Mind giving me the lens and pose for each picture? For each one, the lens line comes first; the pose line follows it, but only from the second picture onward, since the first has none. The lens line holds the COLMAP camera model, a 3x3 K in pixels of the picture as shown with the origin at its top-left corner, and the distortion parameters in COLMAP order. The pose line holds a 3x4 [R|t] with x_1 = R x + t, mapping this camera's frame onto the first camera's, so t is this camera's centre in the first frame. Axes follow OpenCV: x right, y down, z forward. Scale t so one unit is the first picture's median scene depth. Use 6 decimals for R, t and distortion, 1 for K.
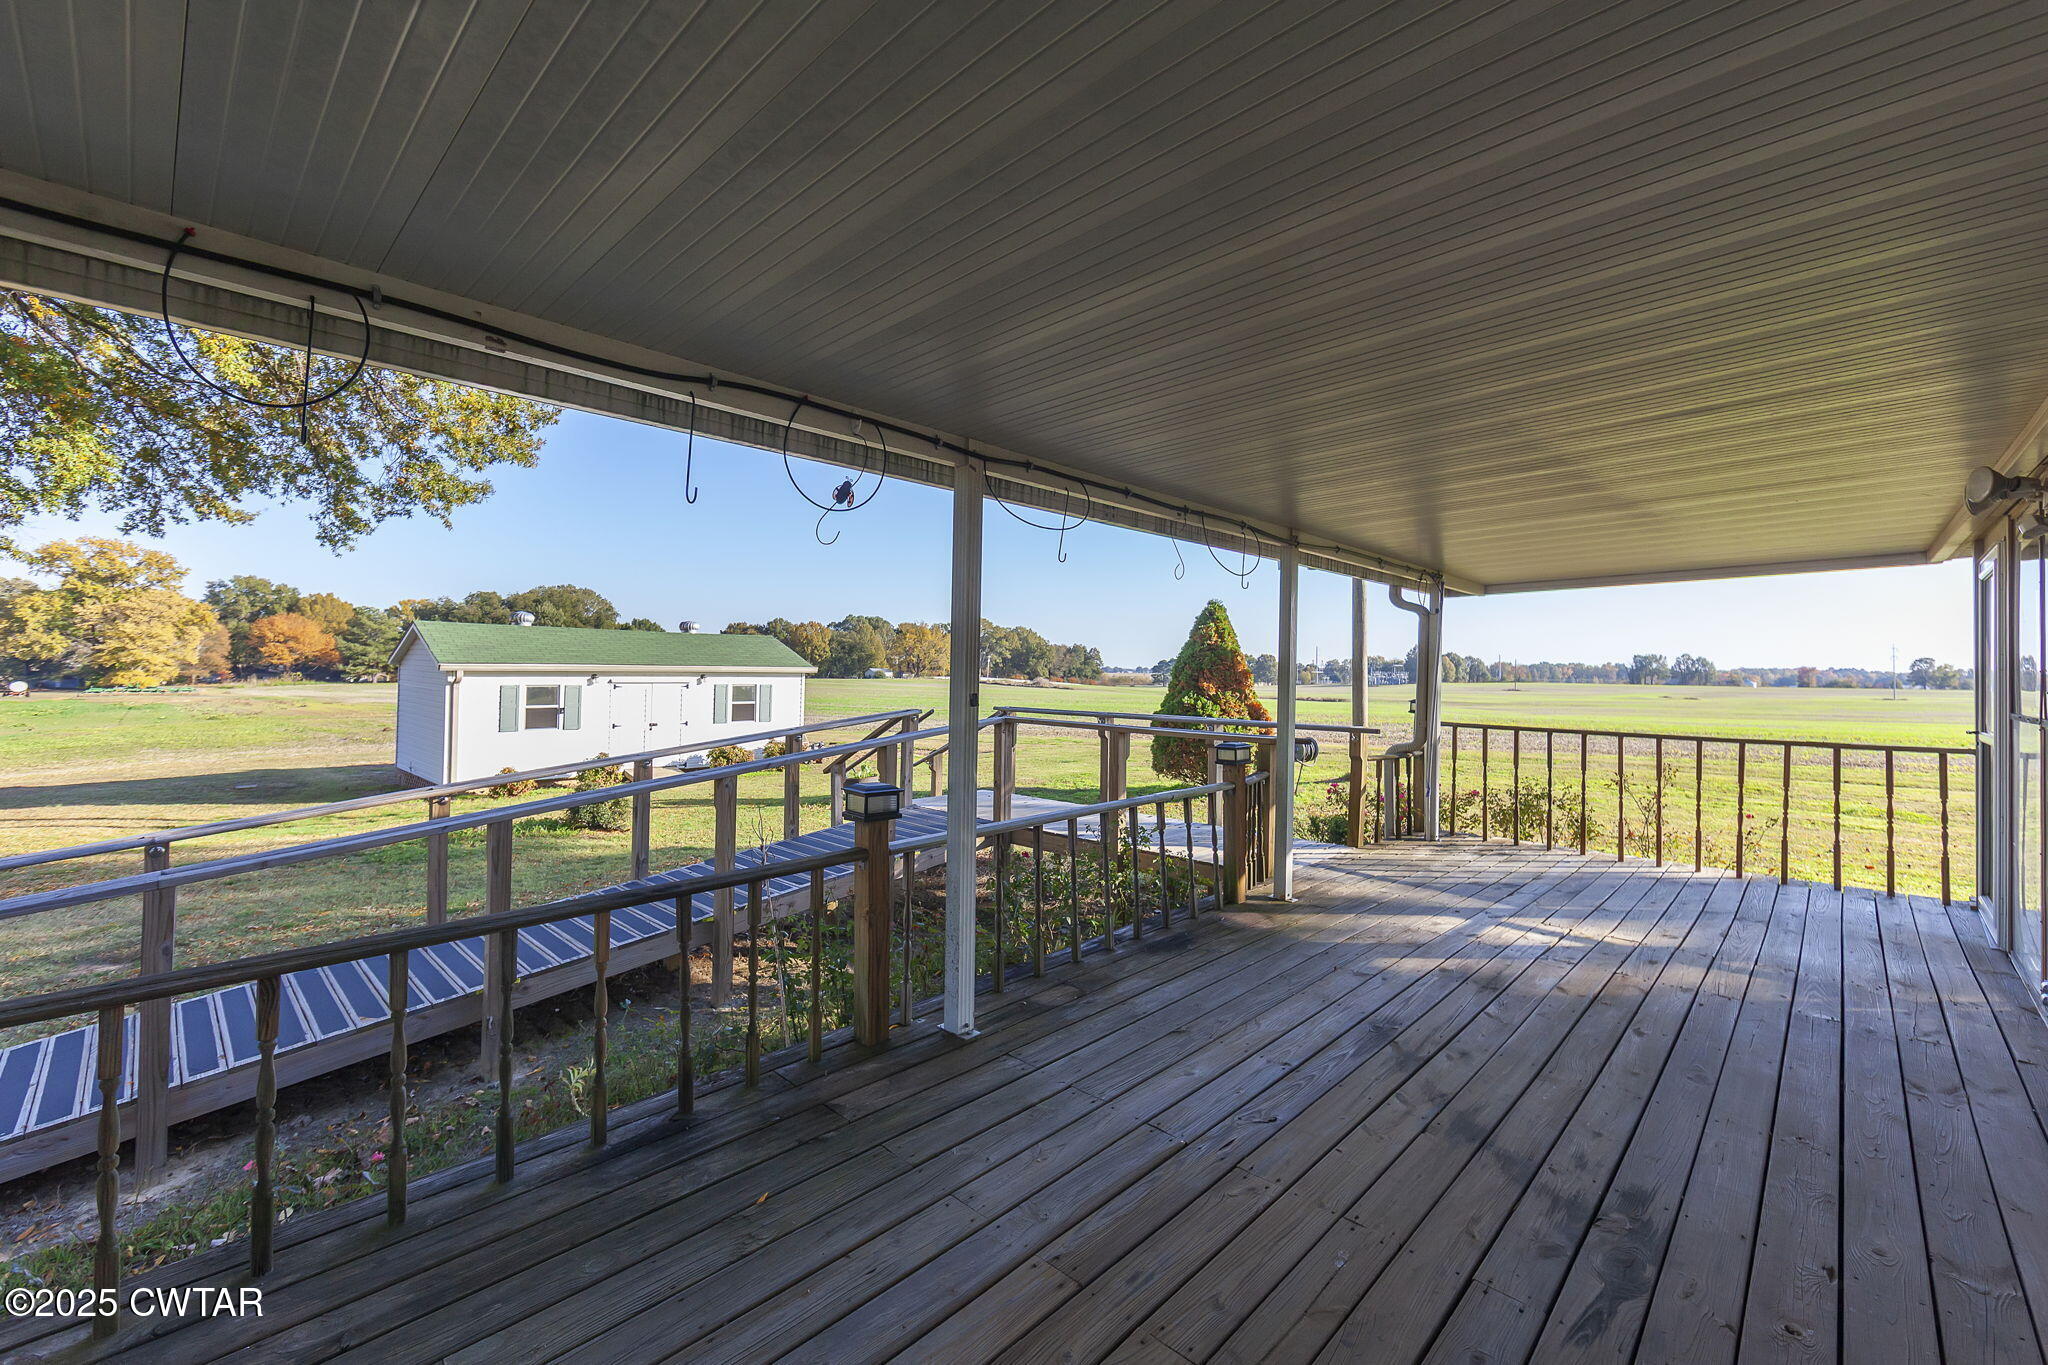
lens RADIAL K [[820.2, 0, 1055.9], [0, 820.2, 672.1], [0, 0, 1]] dist [0.001056, -0.000318]
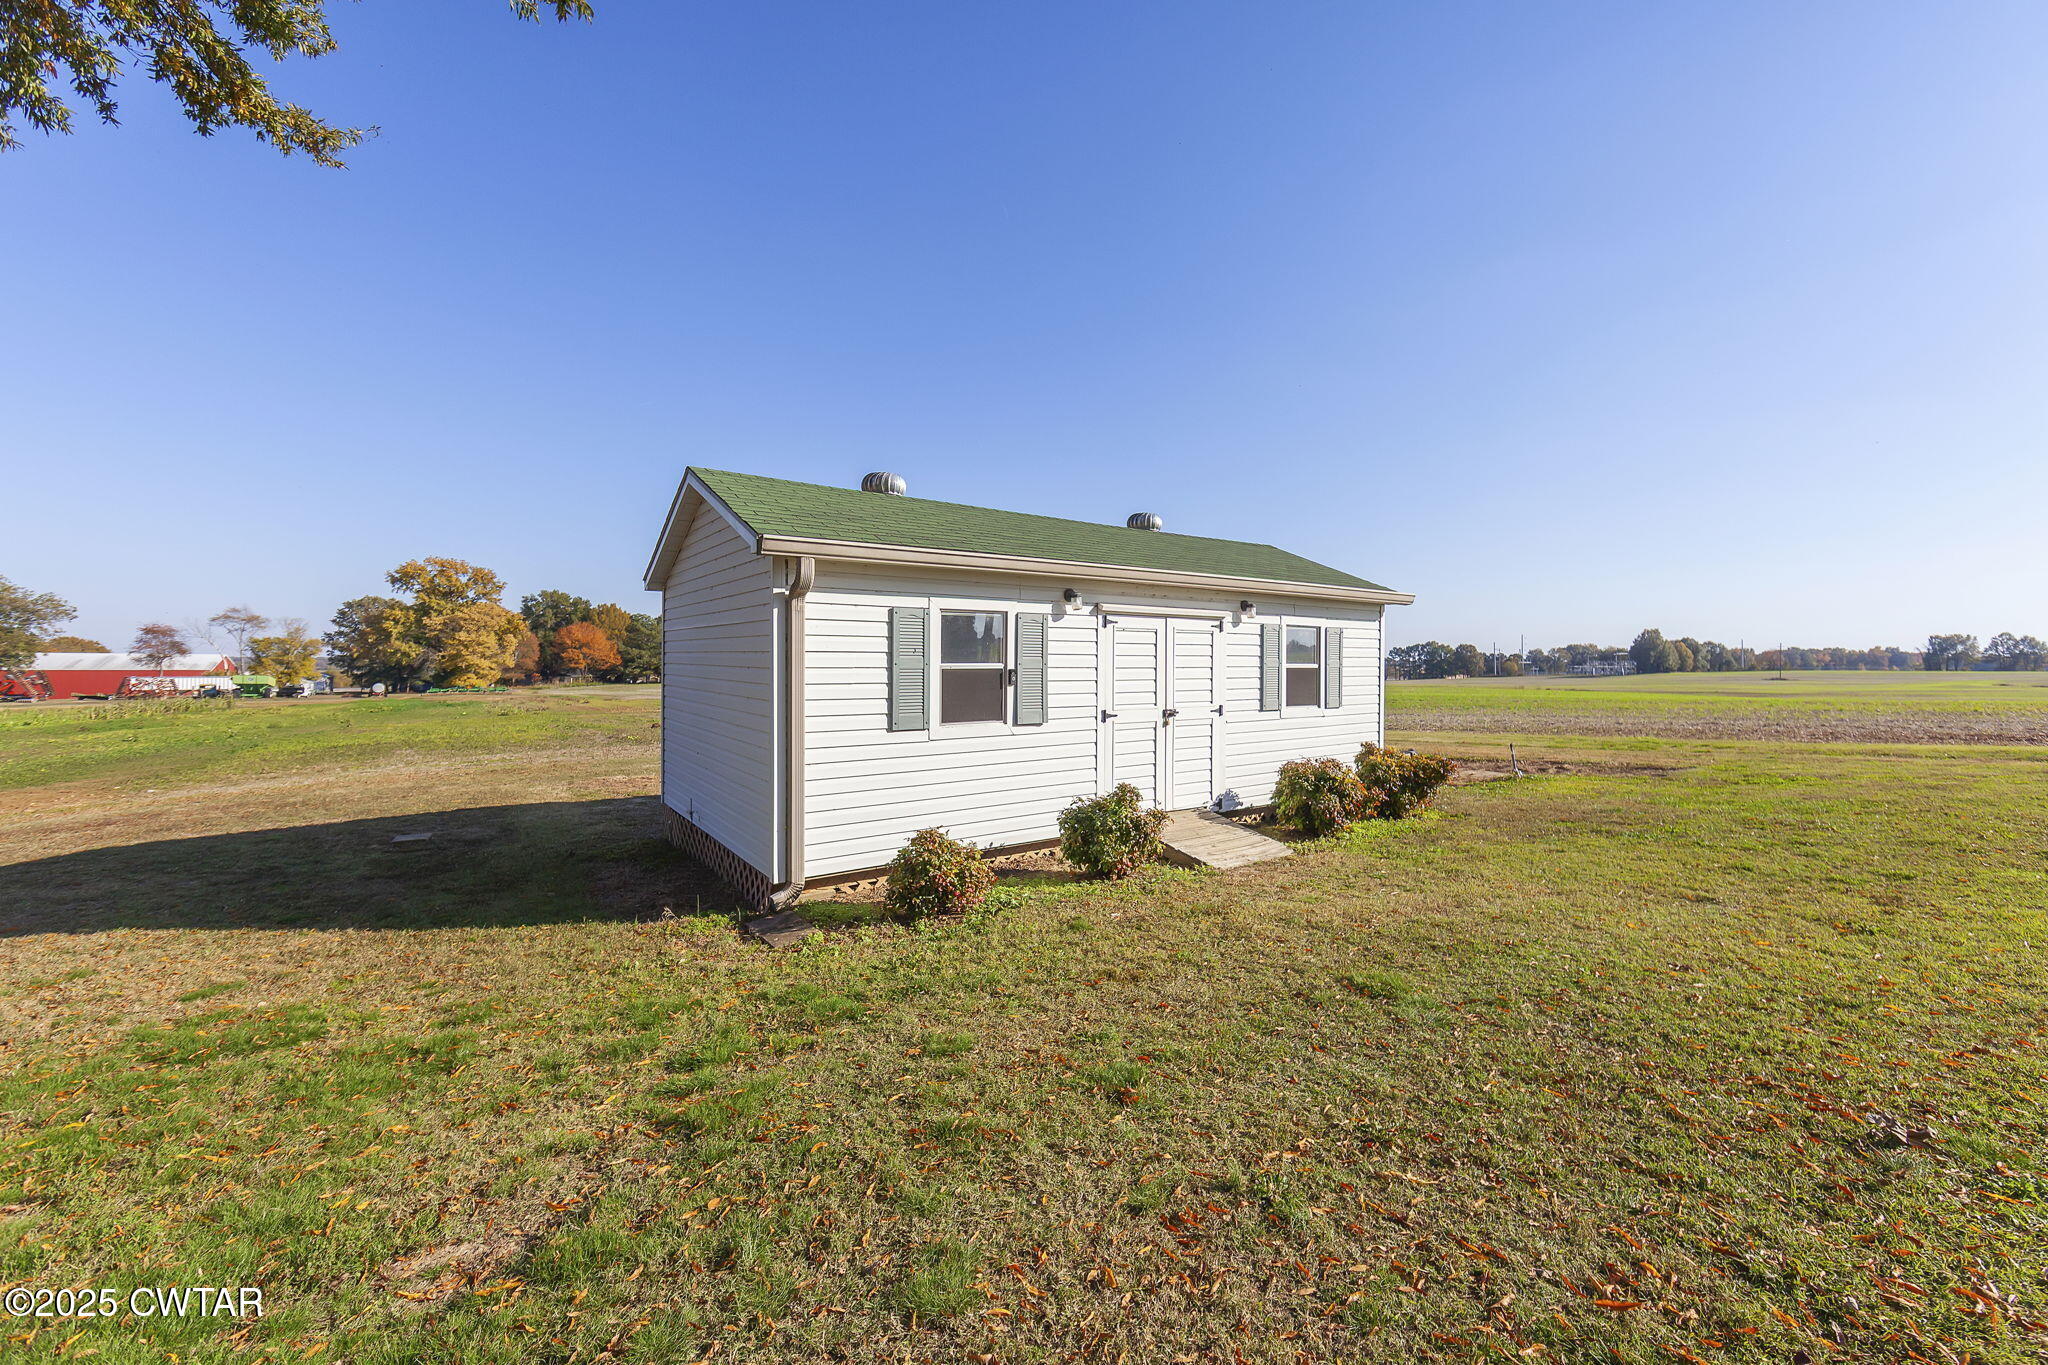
lens RADIAL K [[820.2, 0, 1055.9], [0, 820.2, 672.1], [0, 0, 1]] dist [0.001056, -0.000318]
pose [[0.972836, -0.012810, -0.231139, -0.066646], [0.013381, 0.999910, 0.000905, 0.005959], [0.231107, -0.003973, 0.972920, 0.083848]]
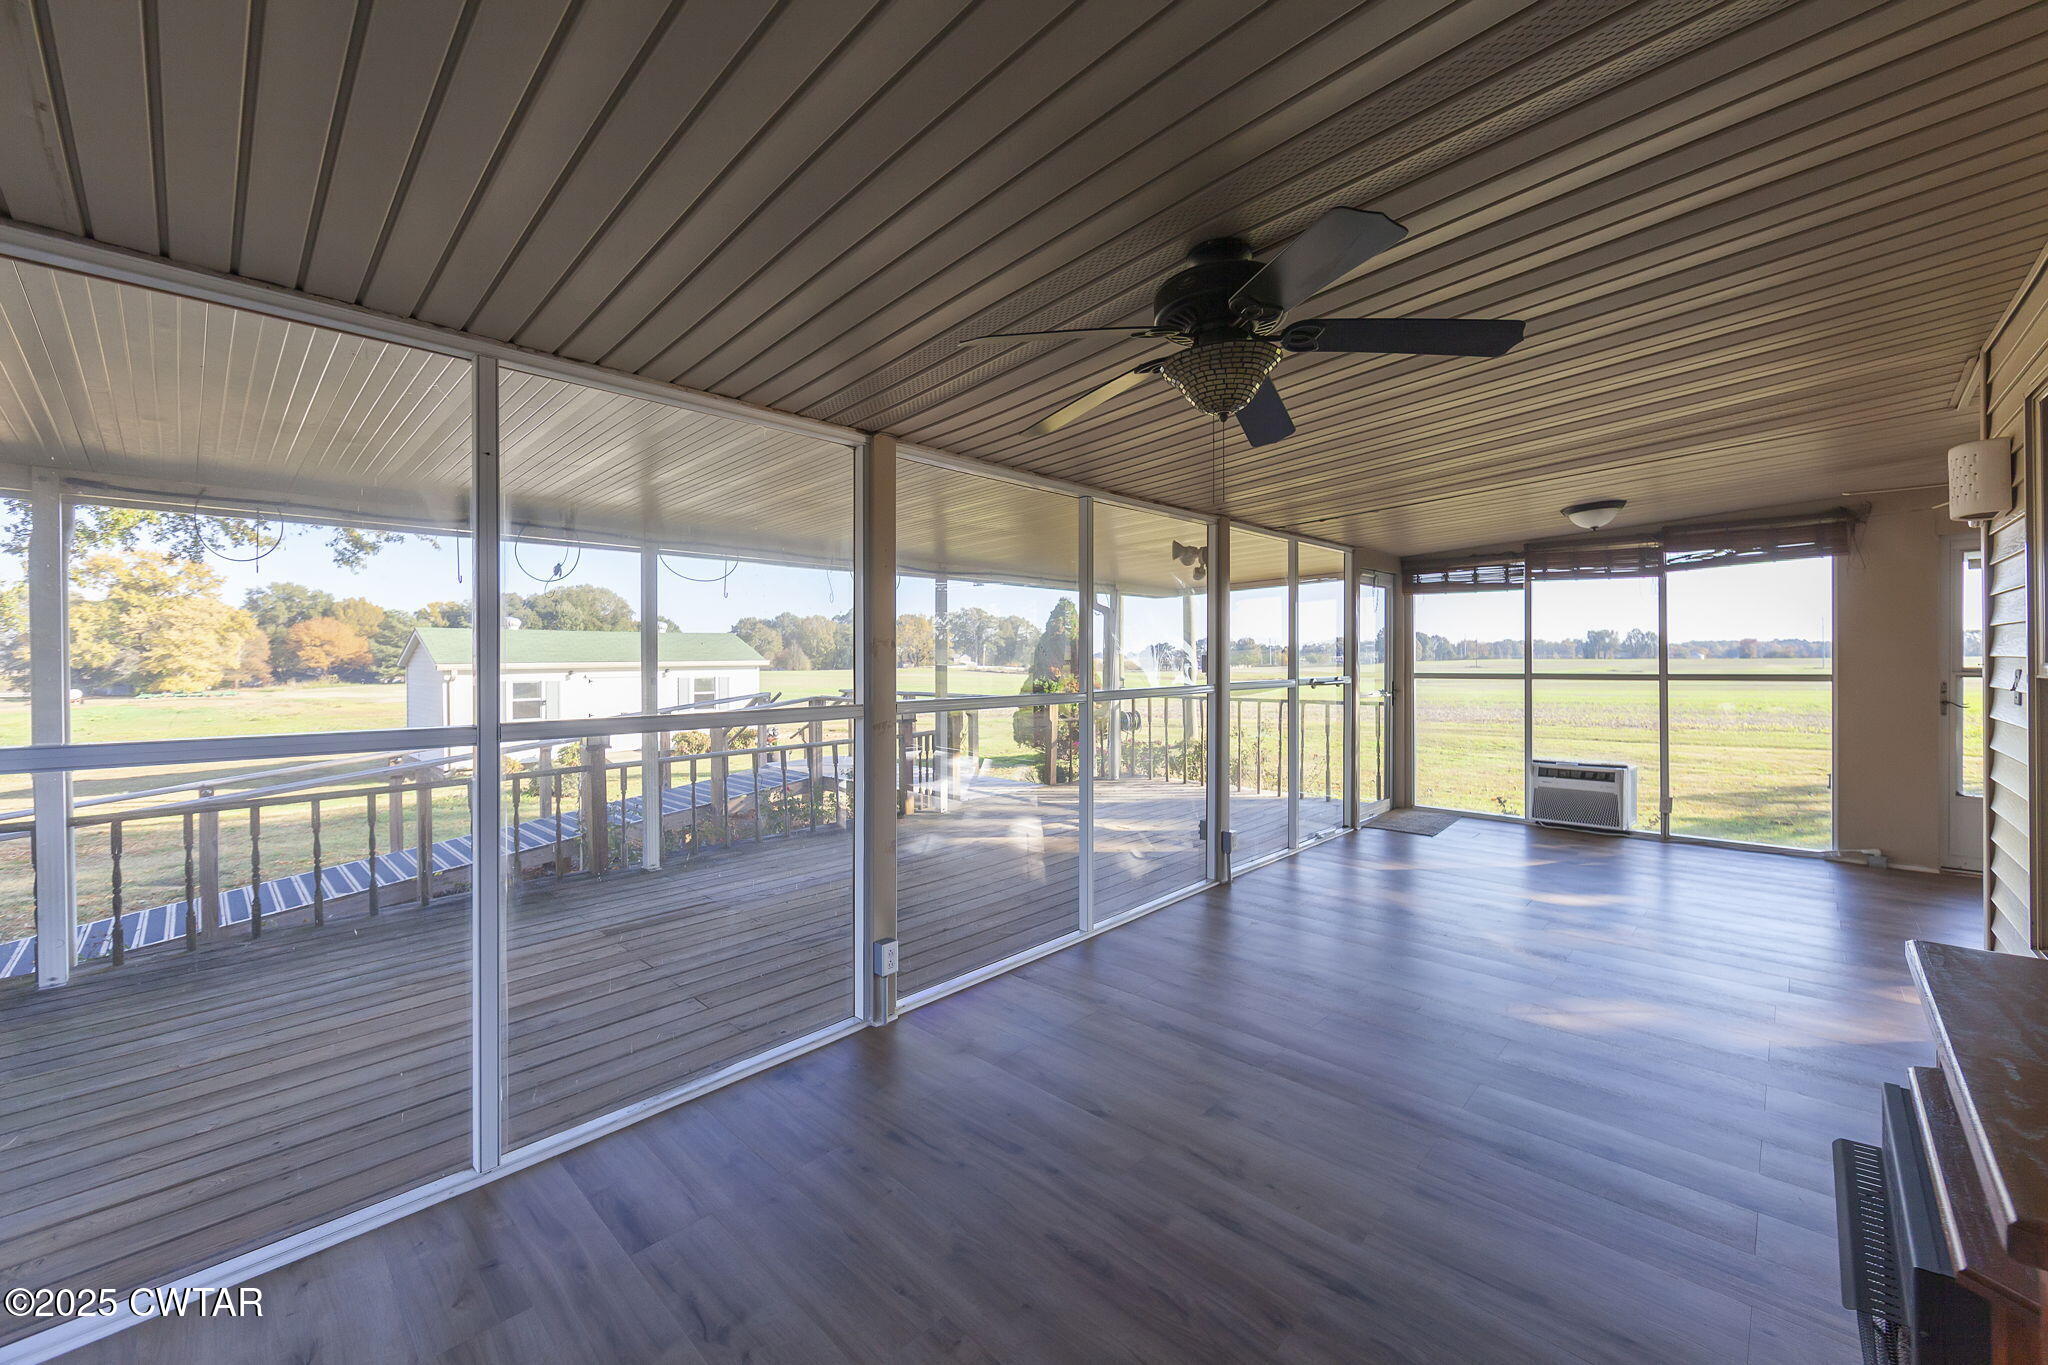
lens RADIAL K [[829.8, 0, 1052.9], [0, 829.8, 678.5], [0, 0, 1]] dist [-0.001674, 0.003595]
pose [[0.999208, -0.020765, -0.033958, 0.019897], [0.021562, 0.999497, 0.023270, 0.000150], [0.033457, -0.023984, 0.999152, -0.018144]]
